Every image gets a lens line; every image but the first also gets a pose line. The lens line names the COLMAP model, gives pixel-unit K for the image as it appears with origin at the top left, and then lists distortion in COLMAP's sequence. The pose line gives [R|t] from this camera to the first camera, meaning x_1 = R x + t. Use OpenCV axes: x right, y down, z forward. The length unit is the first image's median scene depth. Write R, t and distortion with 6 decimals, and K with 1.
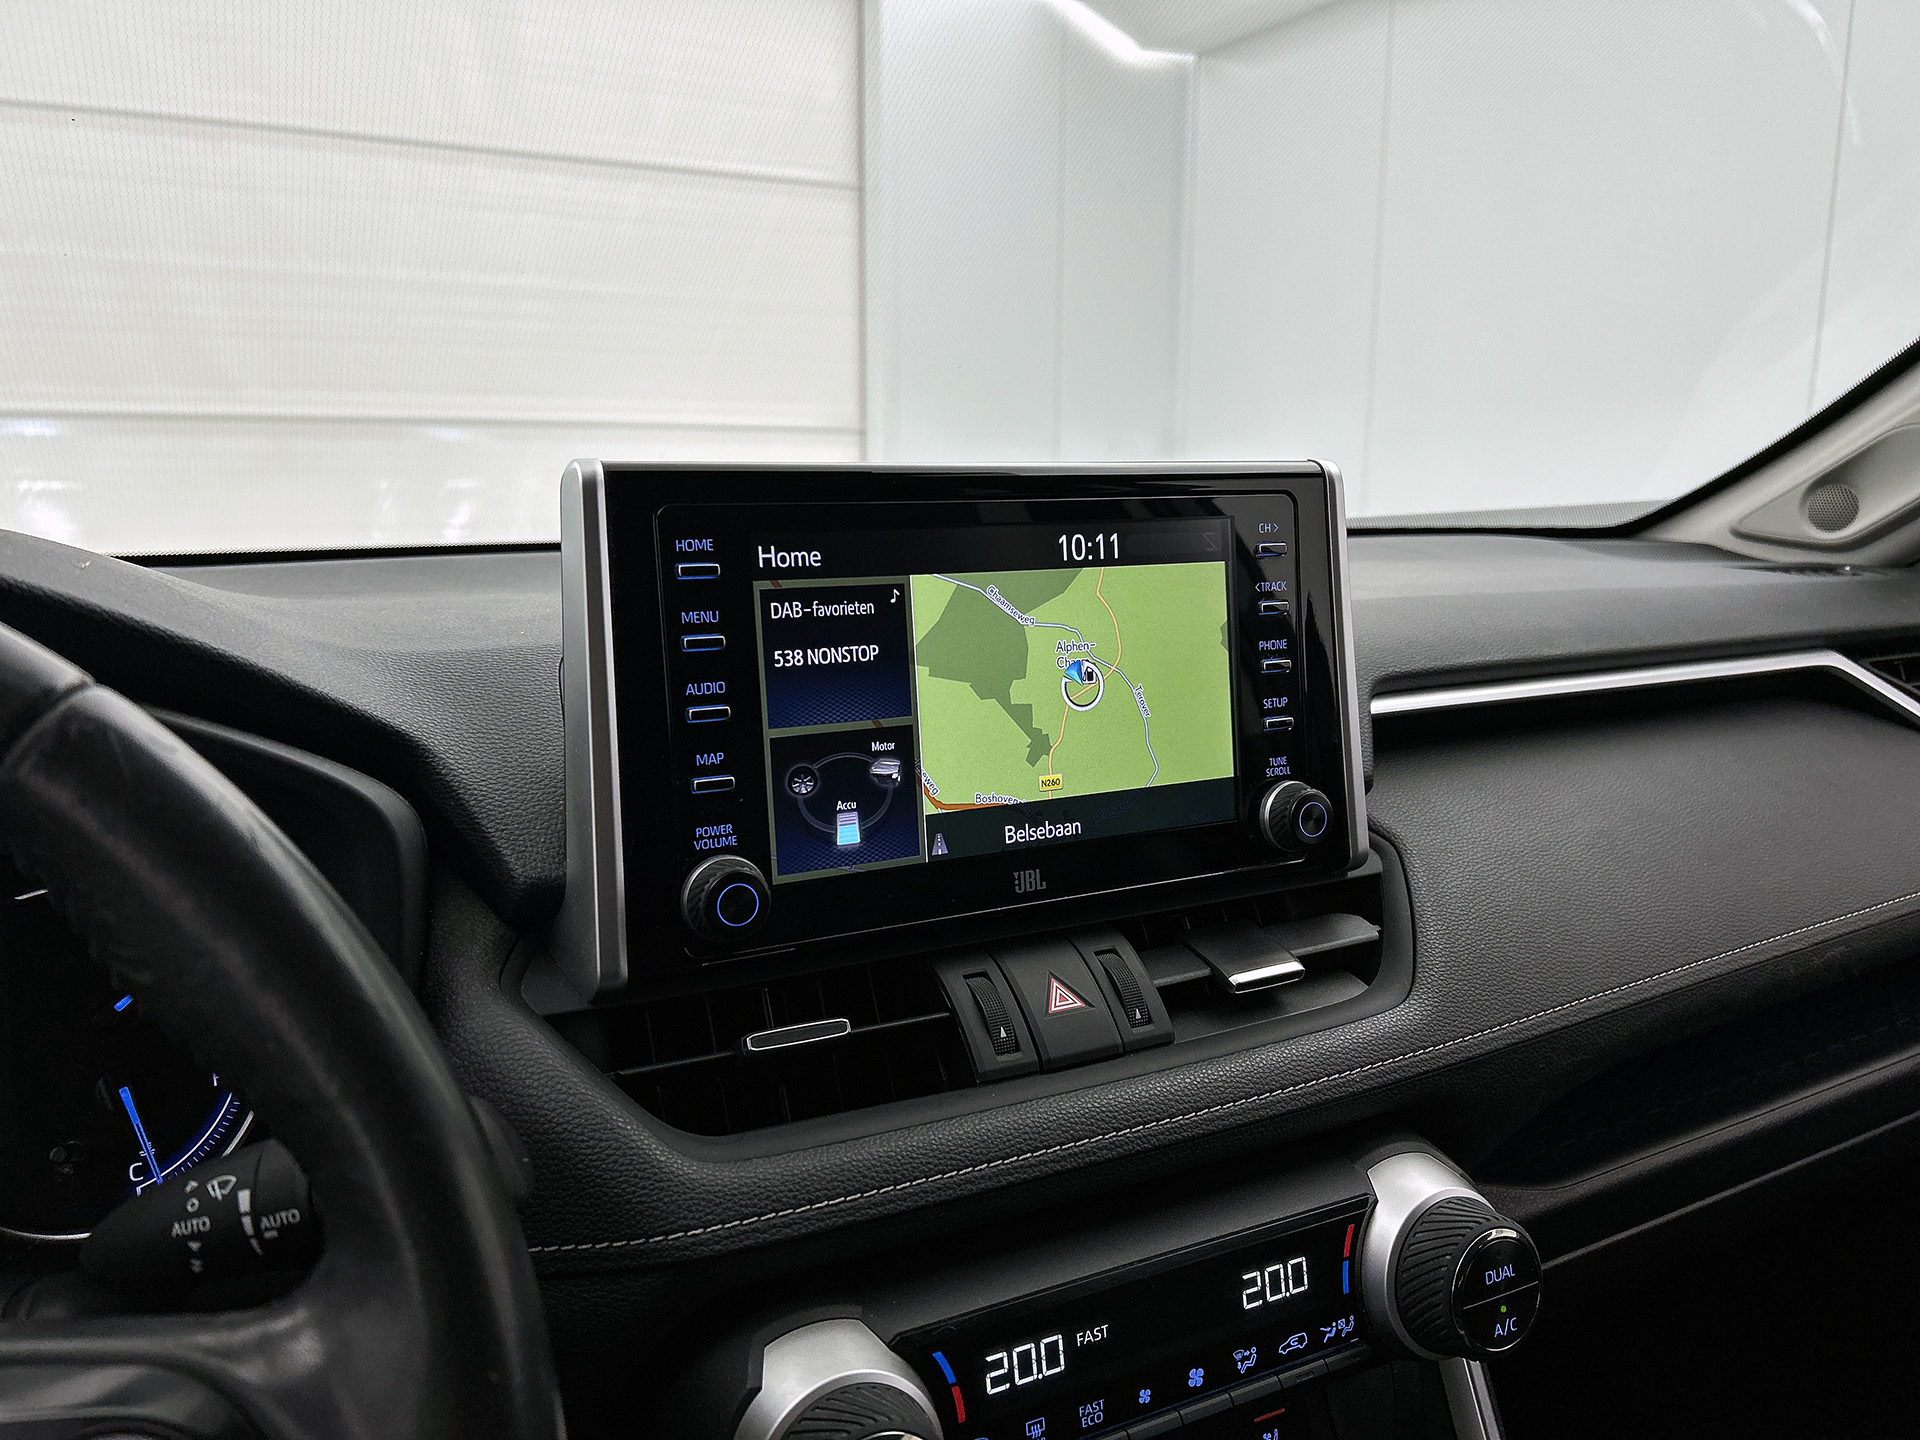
lens RADIAL K [[1469.4, 0, 974.7], [0, 1469.4, 713.6], [0, 0, 1]] dist [0.049646, -0.062543]
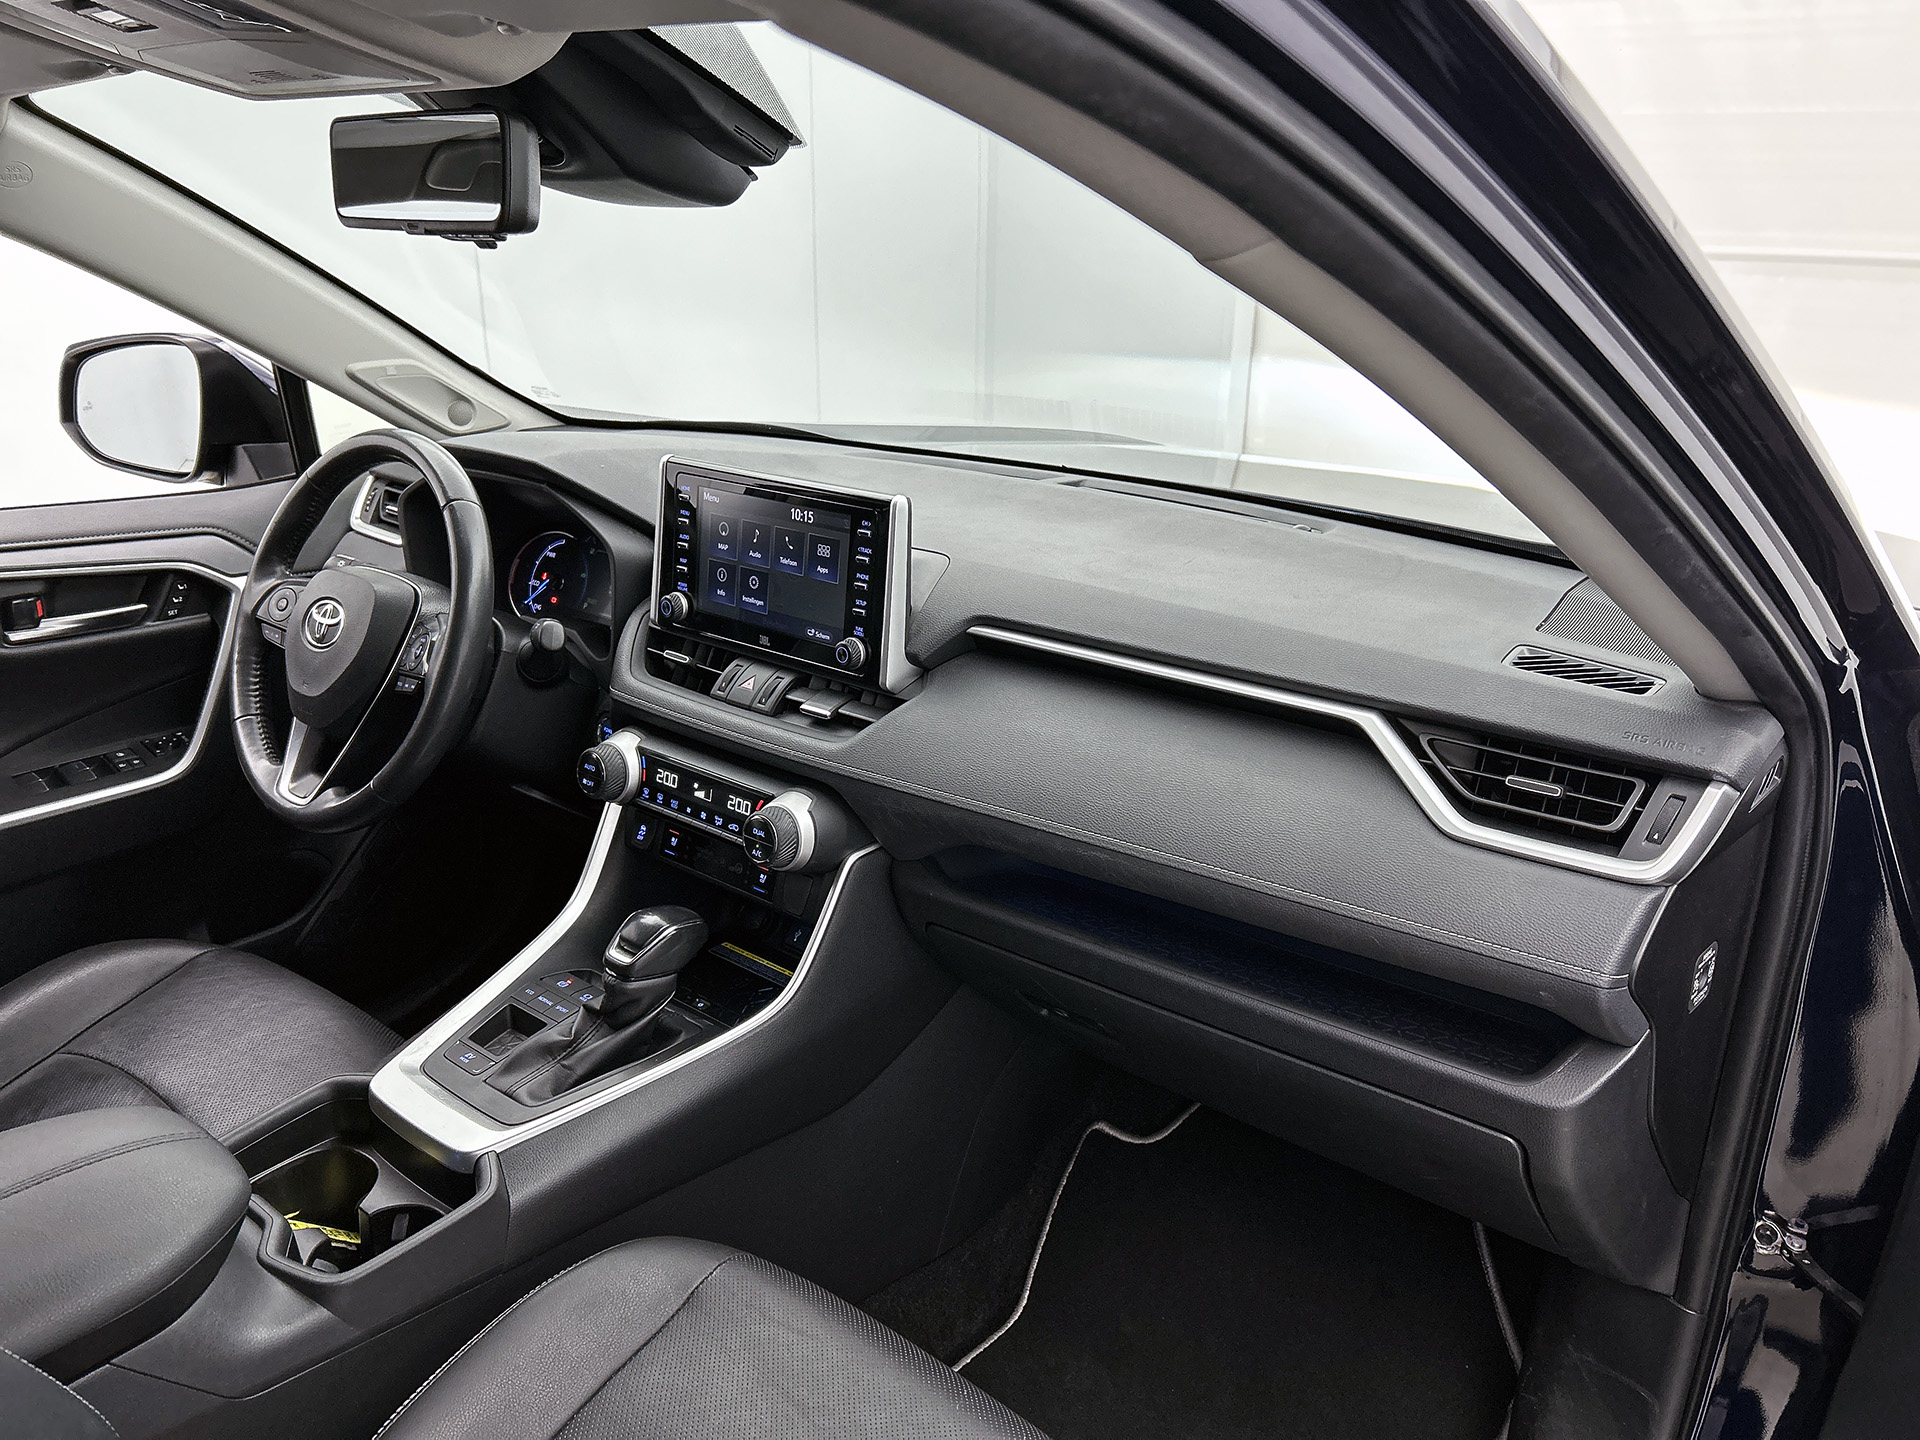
lens RADIAL K [[1446.1, 0, 991.9], [0, 1446.1, 762.7], [0, 0, 1]] dist [0.079428, -0.000897]
pose [[0.397785, 0.331635, -0.855444, 2.592609], [-0.180685, 0.942443, 0.281343, -0.499645], [0.899511, 0.042652, 0.434811, 0.283140]]
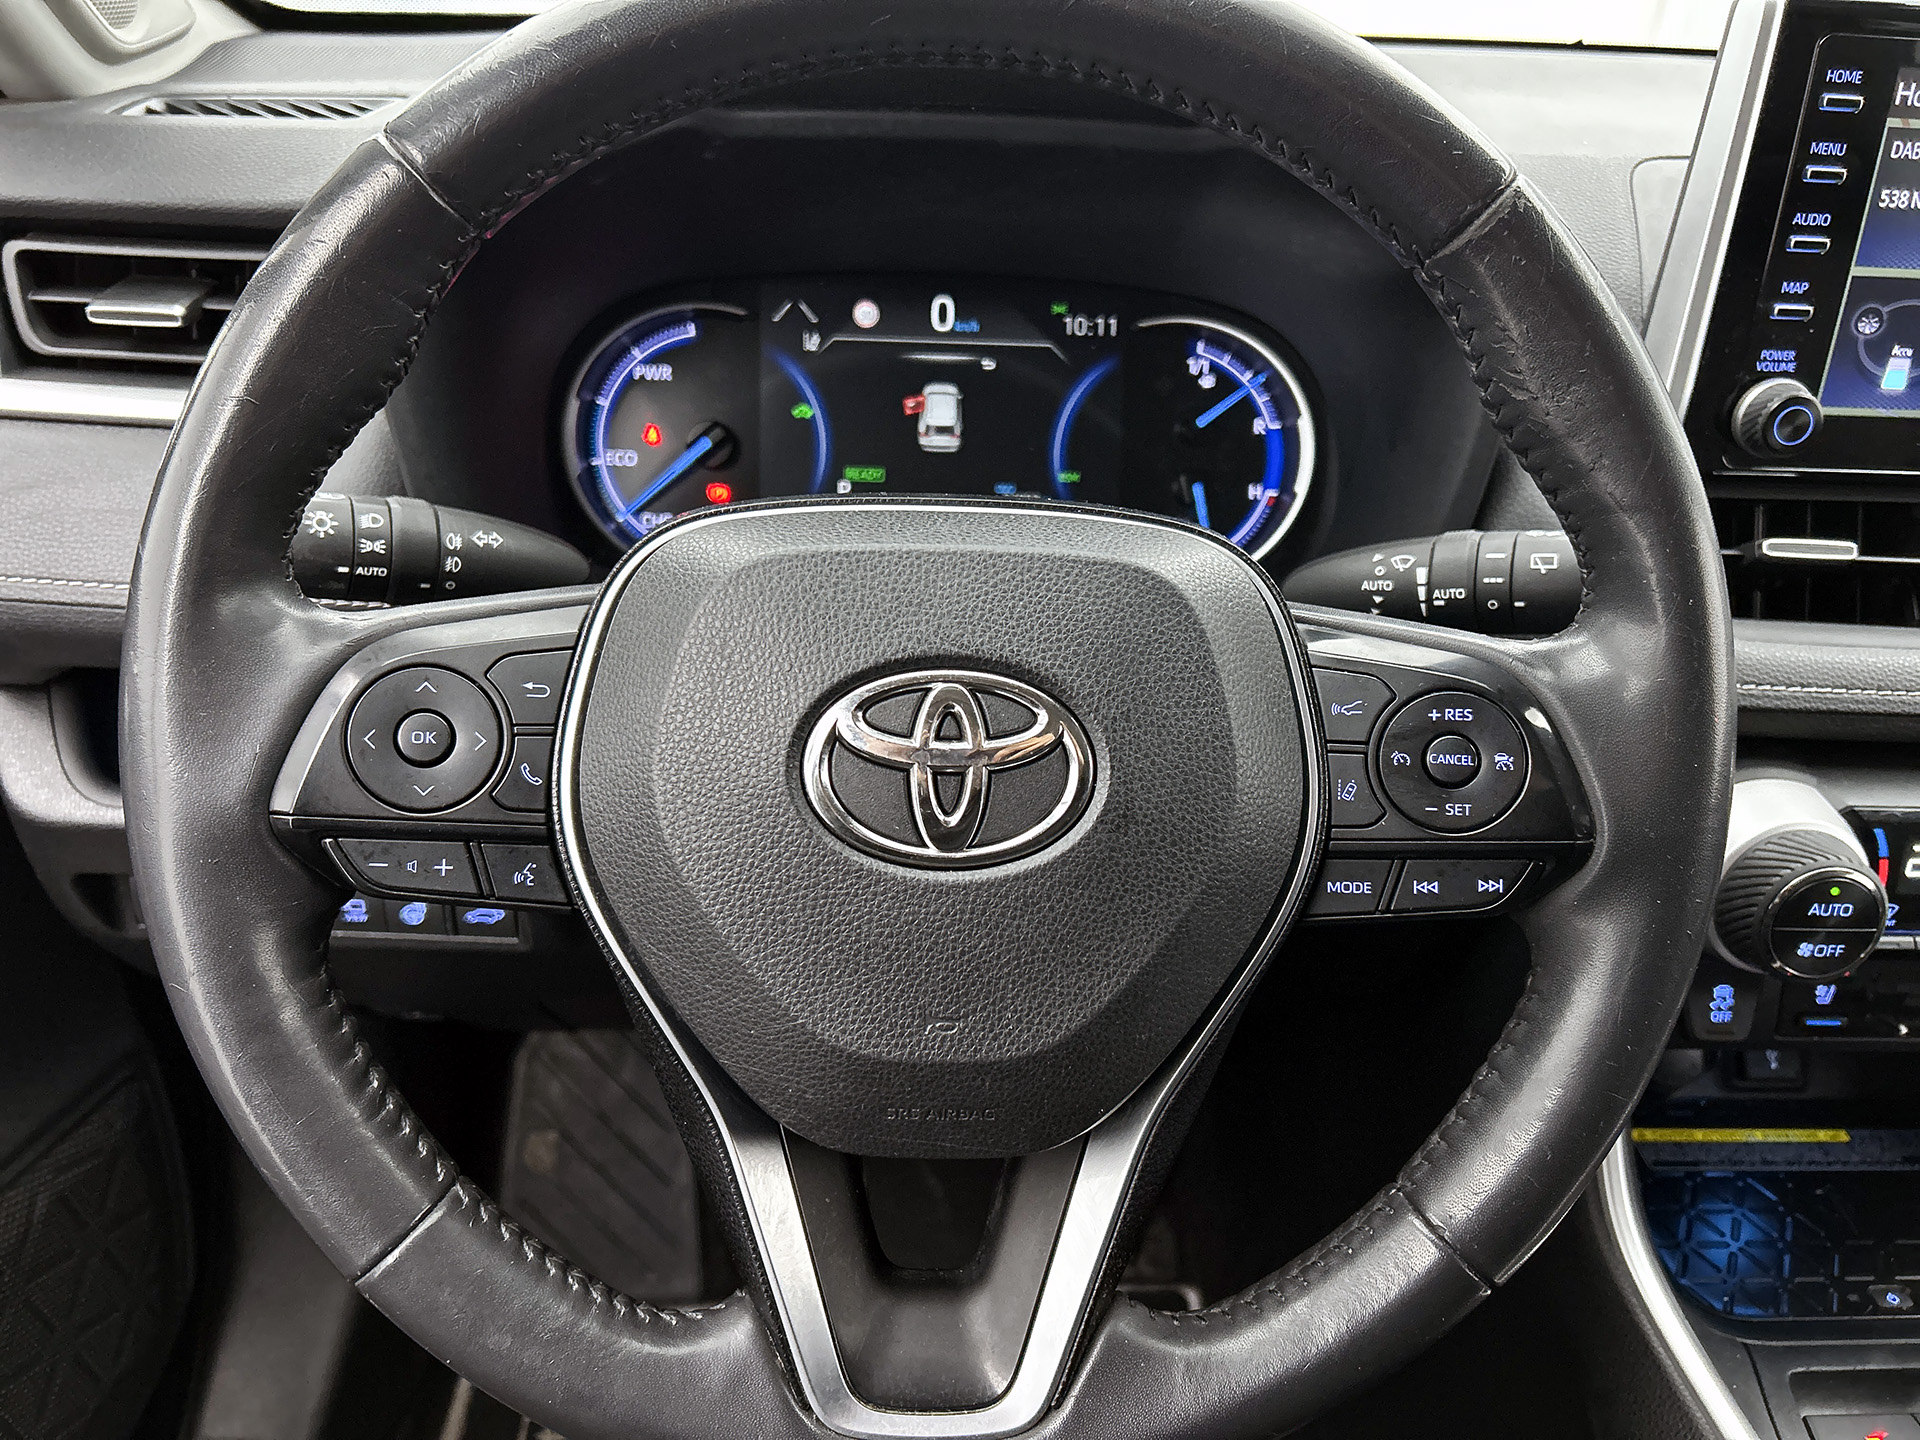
lens RADIAL K [[1469.4, 0, 974.7], [0, 1469.4, 713.6], [0, 0, 1]] dist [0.049646, -0.062543]
pose [[0.901970, 0.244509, -0.355901, -0.246926], [-0.119817, 0.933586, 0.337730, 0.025662], [0.414842, -0.261979, 0.871363, -0.280016]]
